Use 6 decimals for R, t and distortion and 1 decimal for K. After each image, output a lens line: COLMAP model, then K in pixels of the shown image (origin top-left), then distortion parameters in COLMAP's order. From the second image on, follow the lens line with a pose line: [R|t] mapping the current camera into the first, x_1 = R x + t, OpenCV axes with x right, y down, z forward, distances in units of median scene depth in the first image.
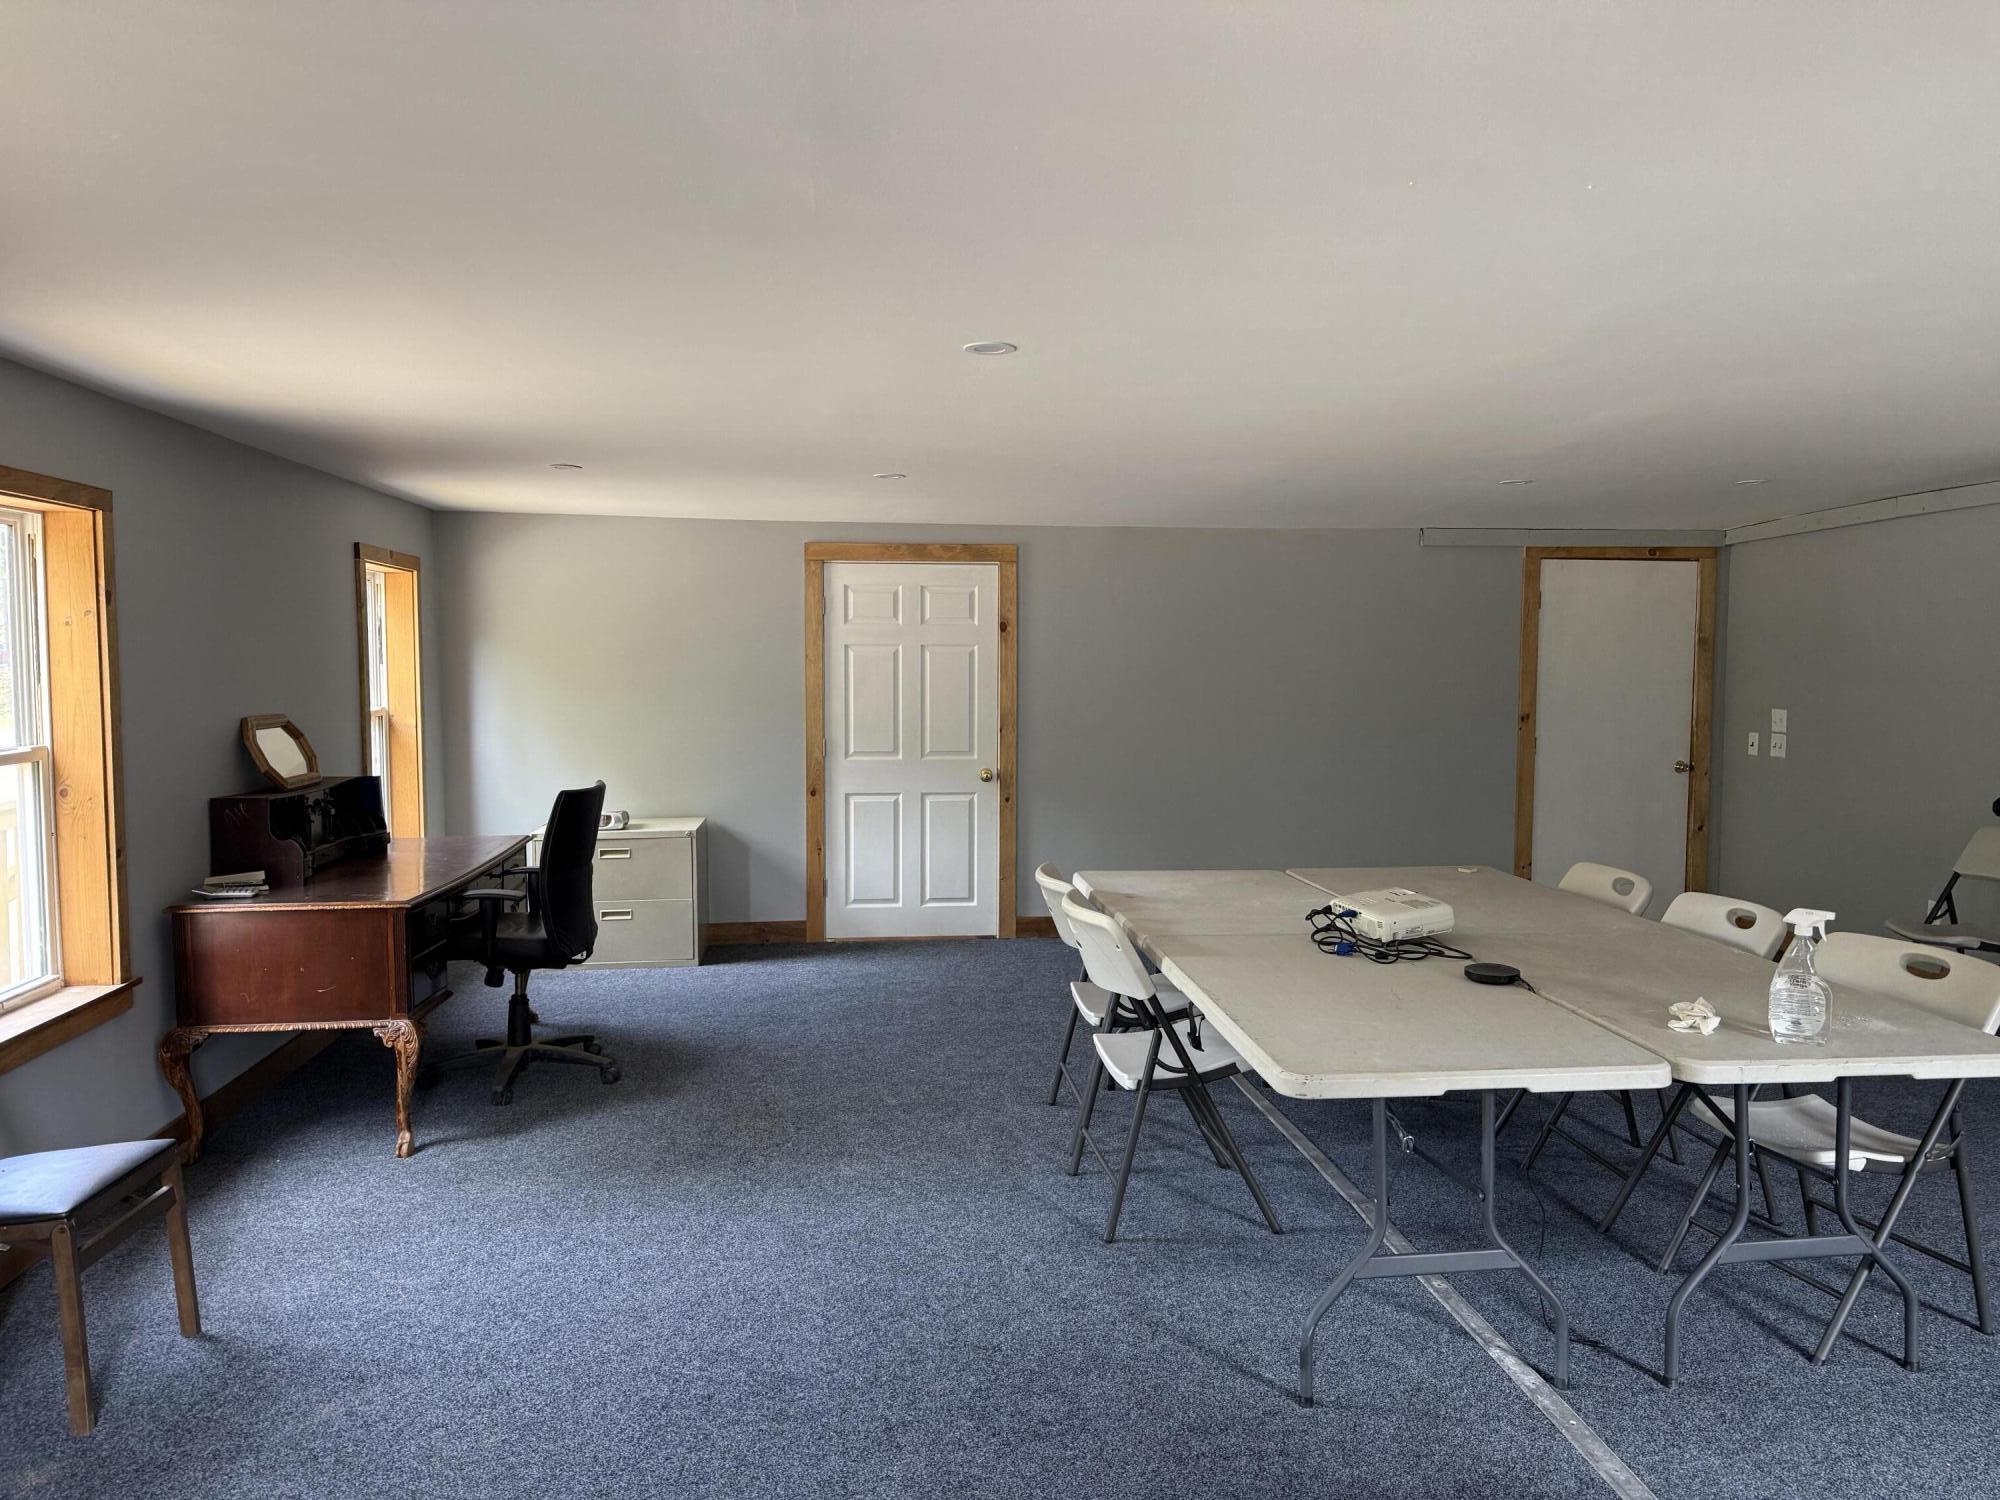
lens RADIAL K [[1418.2, 0, 1000.0], [0, 1418.2, 750.0], [0, 0, 1]] dist [0.065298, -0.098152]
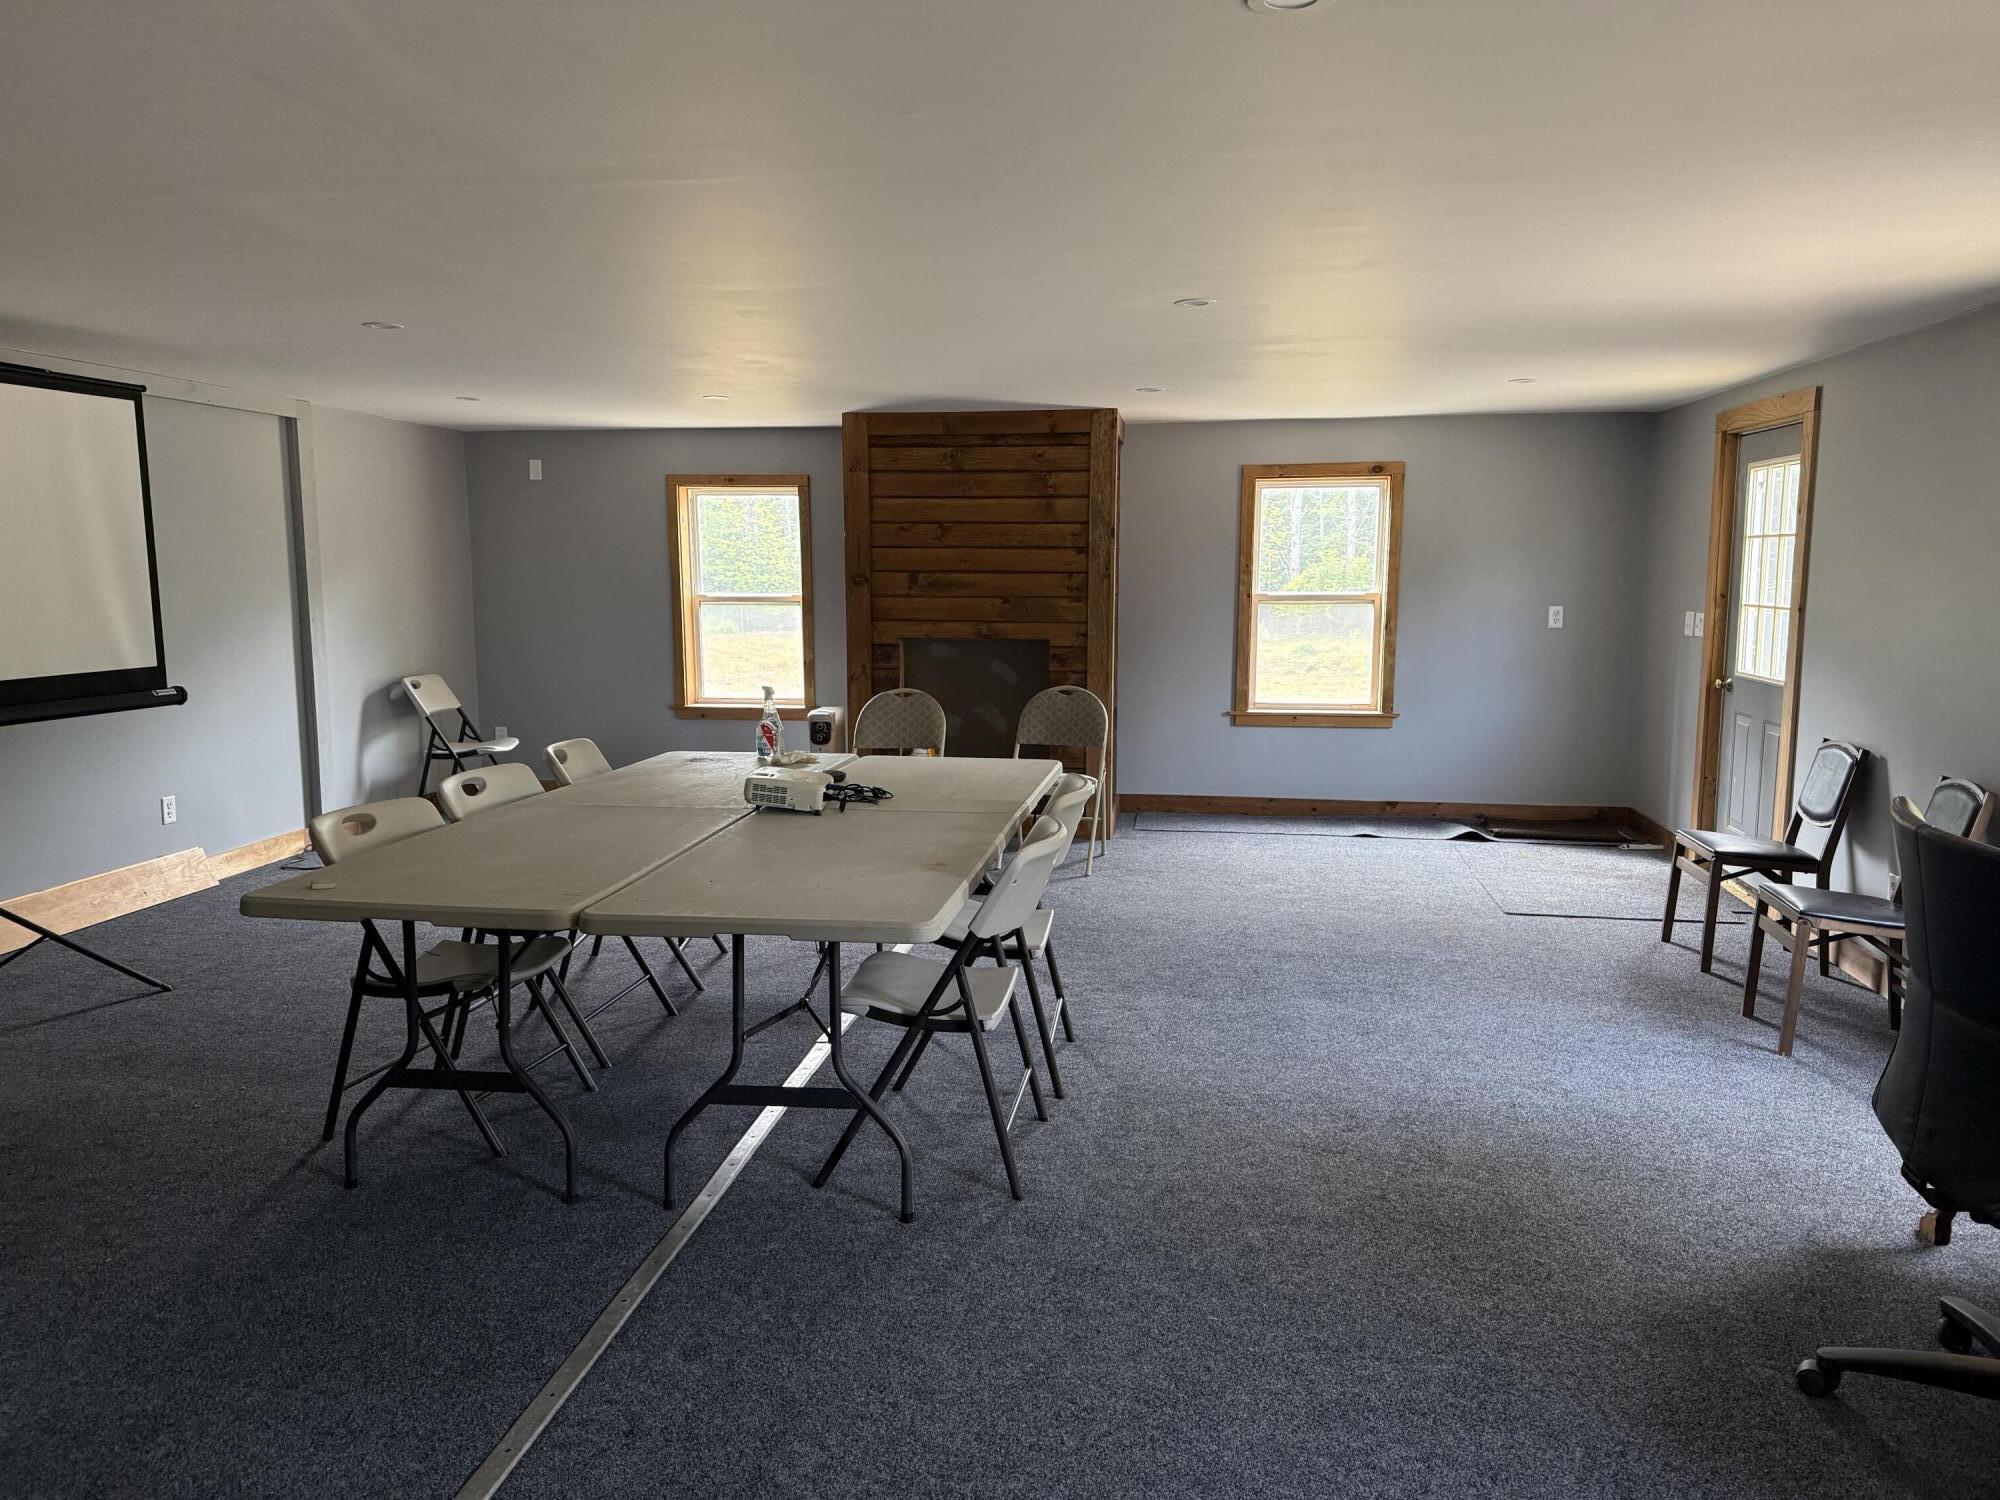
lens RADIAL K [[1418.2, 0, 1000.0], [0, 1418.2, 750.0], [0, 0, 1]] dist [0.065298, -0.098152]
pose [[-0.967514, -0.036691, 0.250140, -0.144699], [0.014862, 0.979447, 0.201153, -0.122964], [-0.252379, 0.198336, -0.947084, 1.944620]]
